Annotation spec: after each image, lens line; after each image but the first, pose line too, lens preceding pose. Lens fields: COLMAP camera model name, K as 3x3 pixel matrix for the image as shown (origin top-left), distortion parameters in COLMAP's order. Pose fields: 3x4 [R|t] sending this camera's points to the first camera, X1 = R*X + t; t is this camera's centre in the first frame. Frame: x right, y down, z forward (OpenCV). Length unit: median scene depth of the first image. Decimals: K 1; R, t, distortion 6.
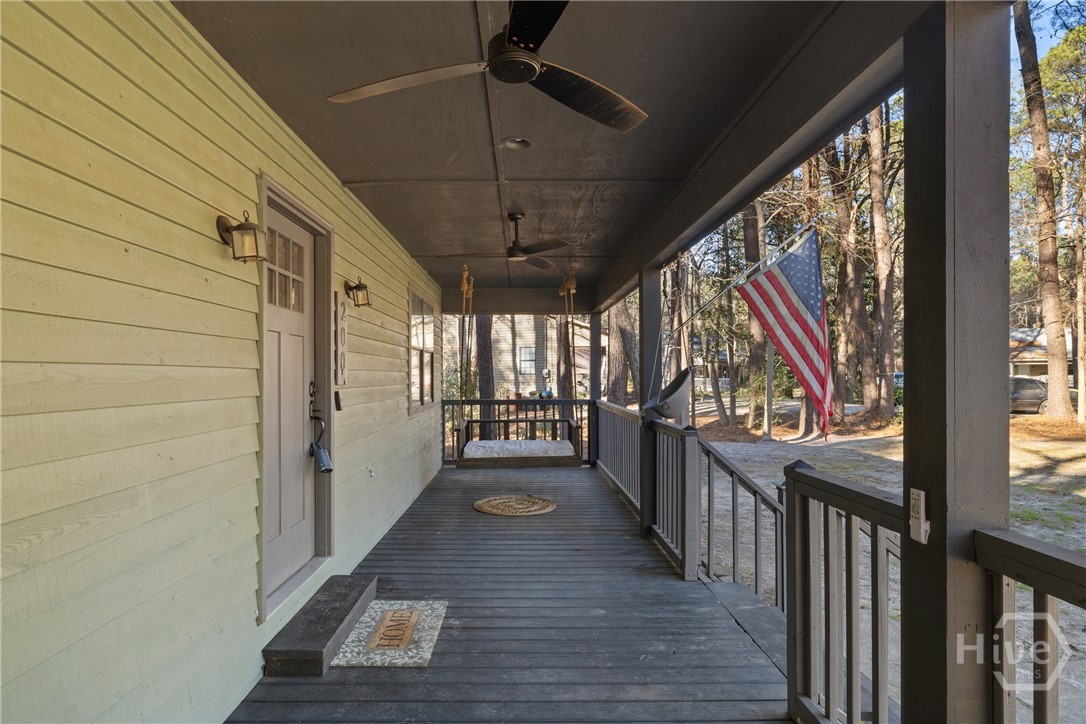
lens RADIAL K [[551.4, 0, 533.0], [0, 551.4, 365.4], [0, 0, 1]] dist [-0.001328, -0.000187]
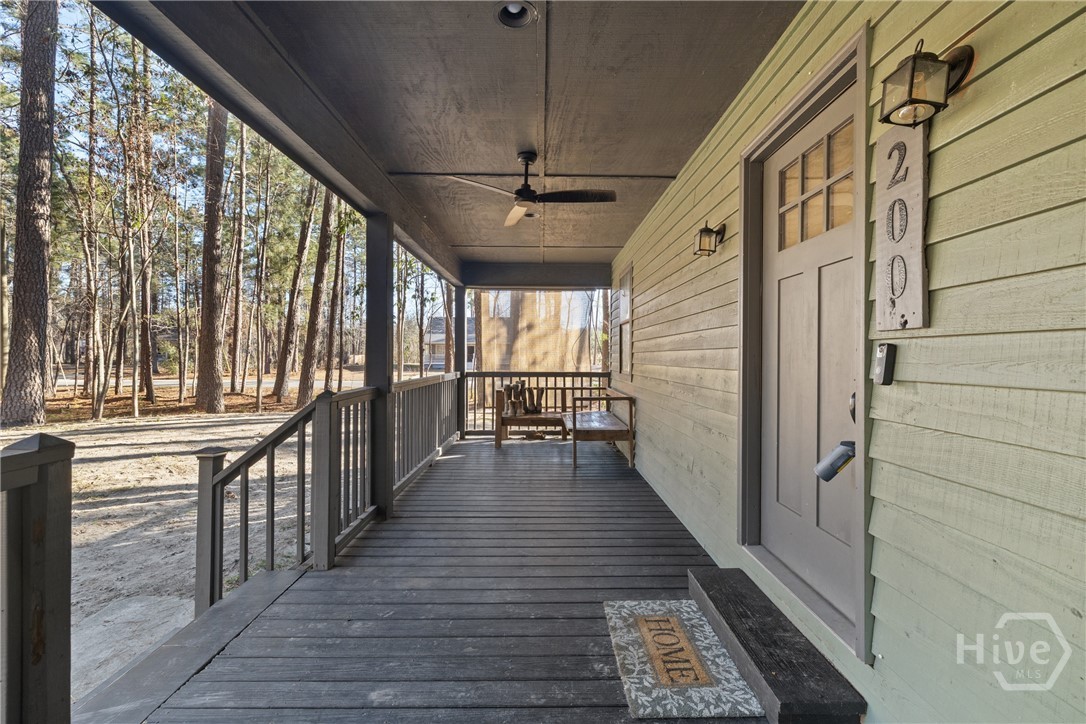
lens RADIAL K [[462.2, 0, 543.9], [0, 462.2, 358.8], [0, 0, 1]] dist [-0.001173, 0.000828]
pose [[-0.999942, -0.003667, 0.010094, -0.072877], [-0.003673, 0.999993, -0.000657, 0.067429], [-0.010091, -0.000694, -0.999949, 1.599821]]
